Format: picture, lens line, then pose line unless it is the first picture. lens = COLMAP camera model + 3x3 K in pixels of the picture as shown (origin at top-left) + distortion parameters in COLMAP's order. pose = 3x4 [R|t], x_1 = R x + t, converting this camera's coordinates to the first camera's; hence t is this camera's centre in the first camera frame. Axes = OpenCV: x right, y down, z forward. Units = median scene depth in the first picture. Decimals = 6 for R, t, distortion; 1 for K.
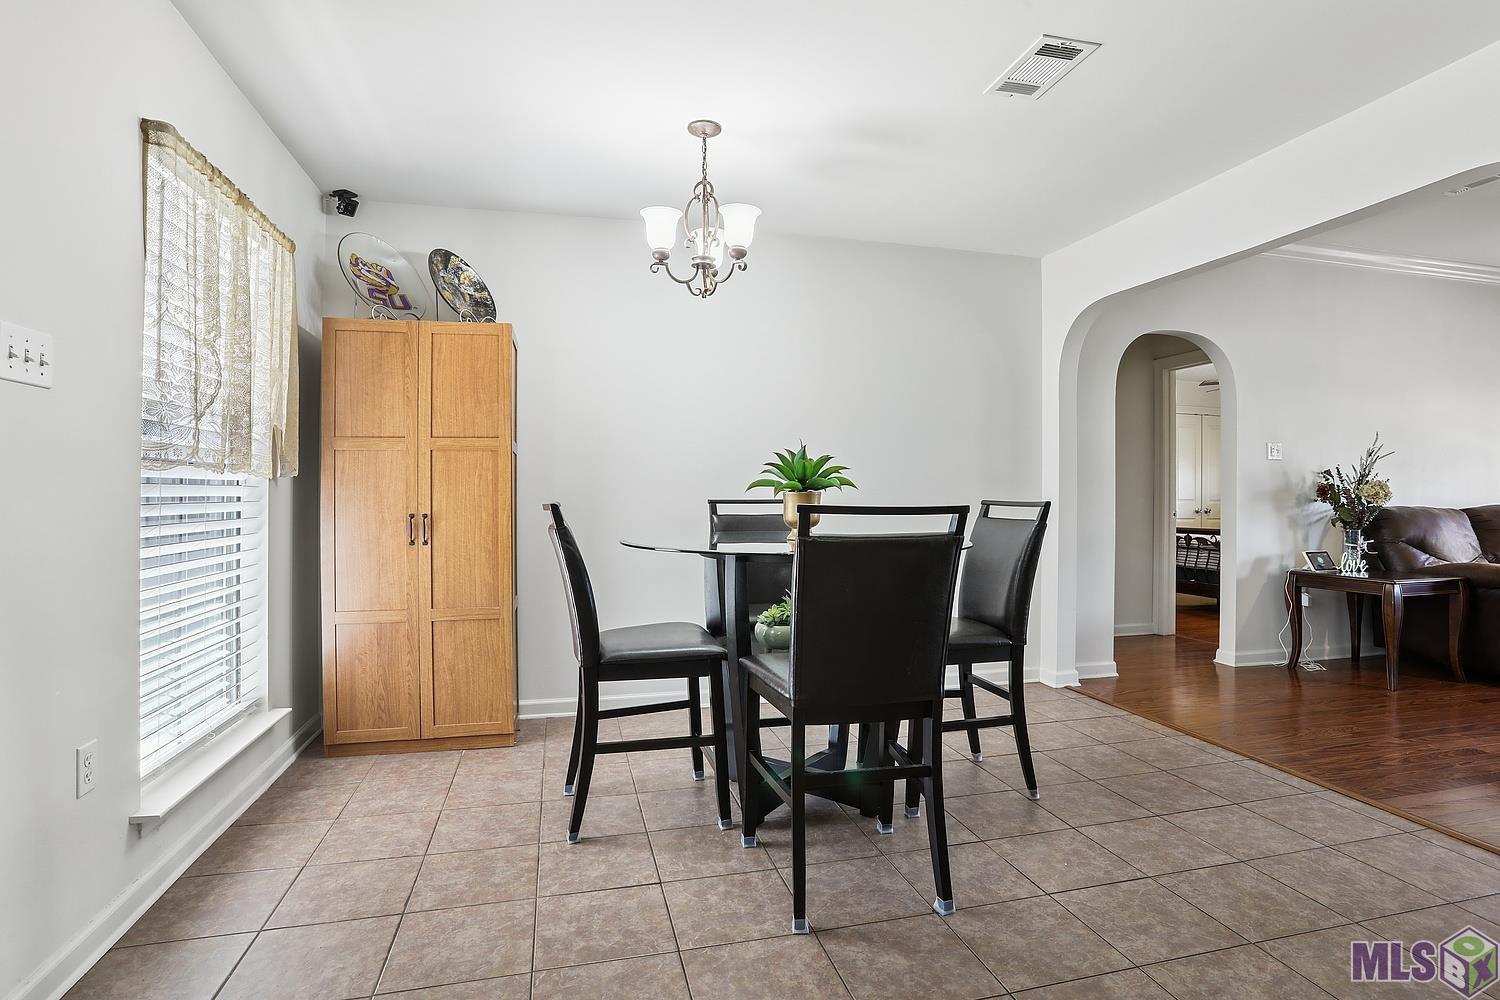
lens RADIAL K [[756.6, 0, 758.1], [0, 756.6, 499.5], [0, 0, 1]] dist [0.005357, 0.001549]
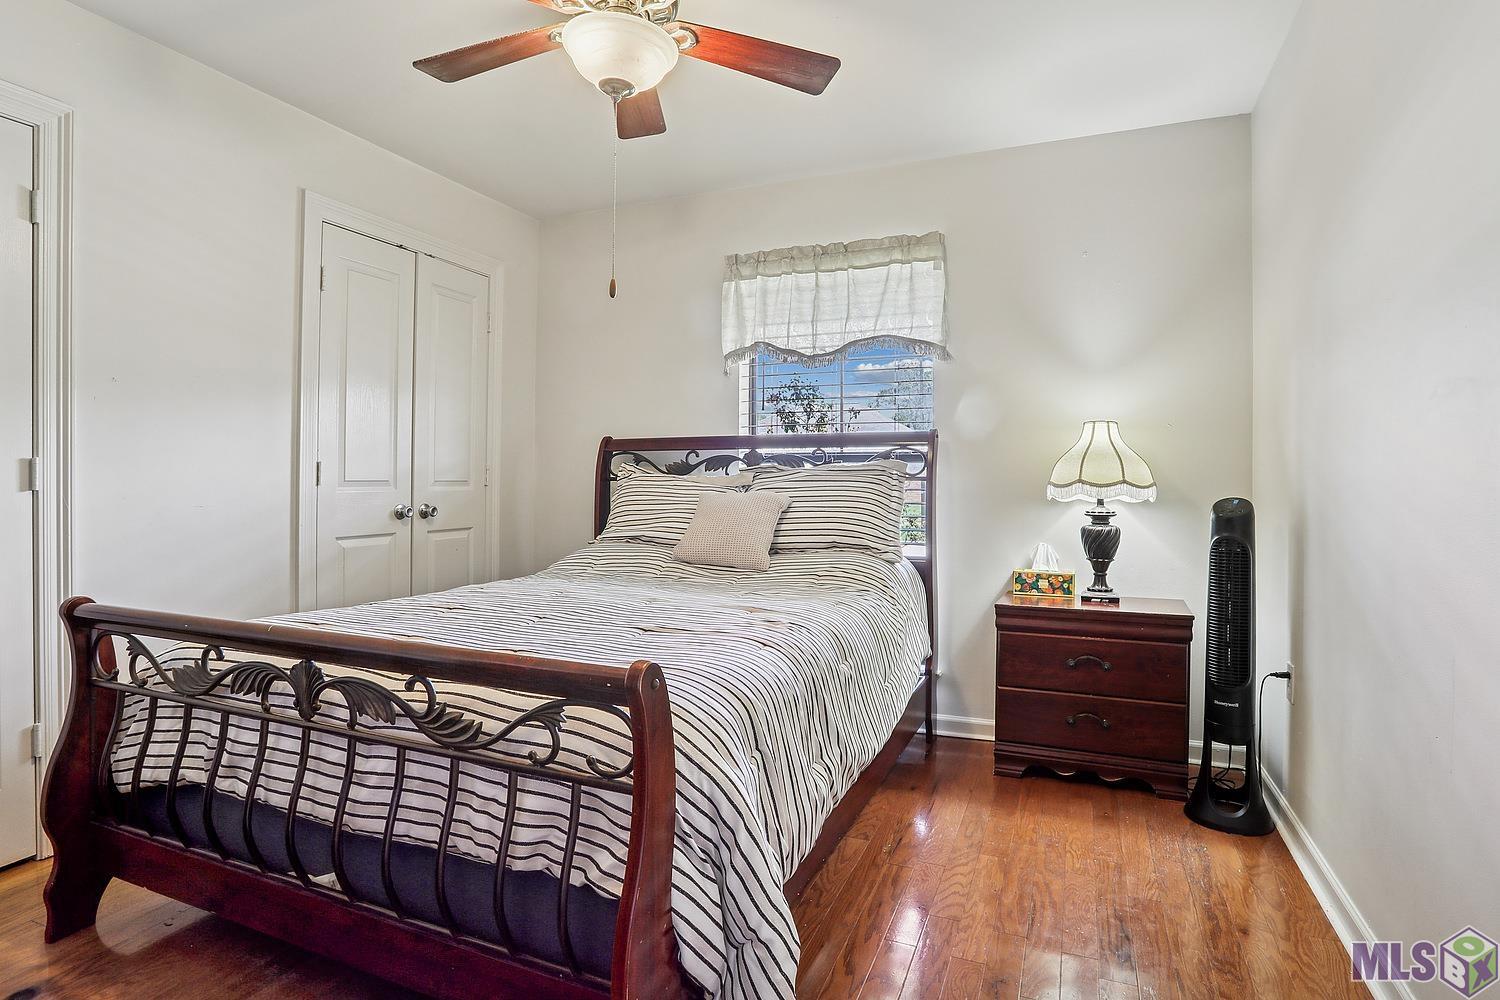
lens RADIAL K [[756.6, 0, 747.4], [0, 756.6, 488.0], [0, 0, 1]] dist [0.005357, 0.001549]
pose [[0.619363, -0.010906, 0.785029, 0.518183], [-0.006923, 0.999789, 0.019351, -0.005564], [-0.785074, -0.017420, 0.619157, 0.842465]]
